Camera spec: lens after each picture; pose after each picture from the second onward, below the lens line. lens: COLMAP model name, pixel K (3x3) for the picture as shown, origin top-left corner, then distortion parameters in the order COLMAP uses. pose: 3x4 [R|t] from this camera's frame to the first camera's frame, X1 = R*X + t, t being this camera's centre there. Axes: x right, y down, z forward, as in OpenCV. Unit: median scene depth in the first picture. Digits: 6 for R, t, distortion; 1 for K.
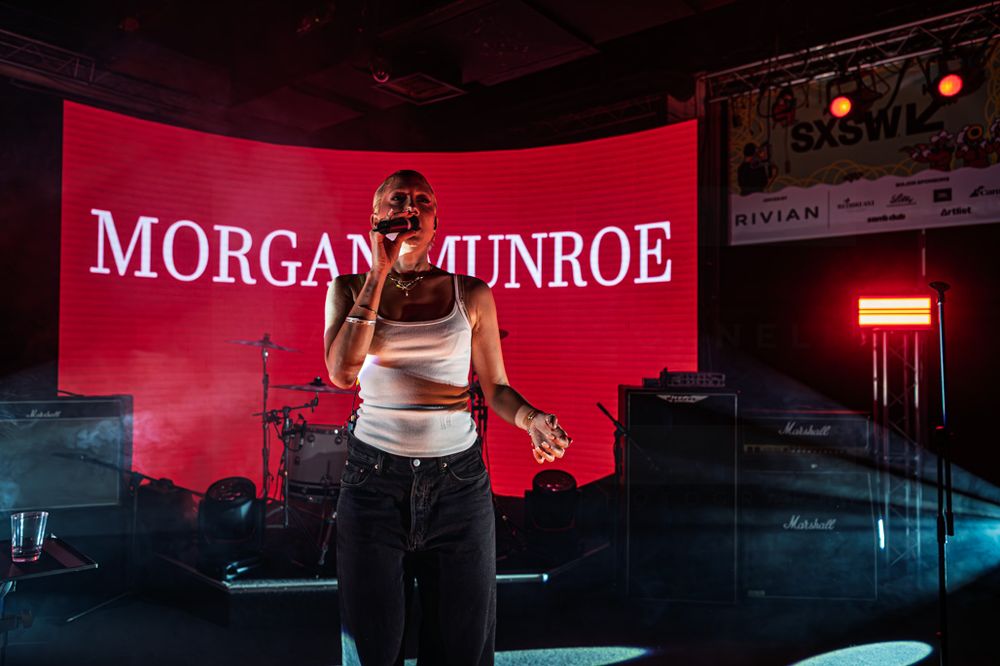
lens RADIAL K [[680.1, 0, 497.7], [0, 680.1, 331.8], [0, 0, 1]] dist [-0.000032, 0.007597]
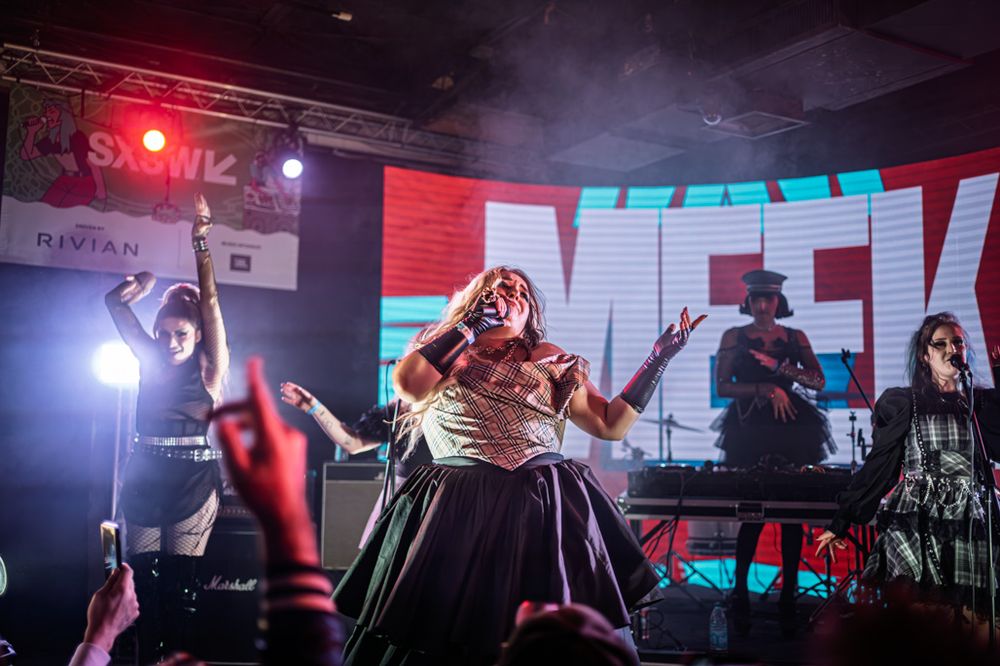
lens RADIAL K [[989.8, 0, 498.9], [0, 989.8, 335.9], [0, 0, 1]] dist [-0.006556, 0.000000]
pose [[0.939179, -0.029530, -0.342156, 0.006107], [0.003567, 0.997081, -0.076262, 0.017265], [0.343409, 0.070404, 0.936543, -0.276313]]
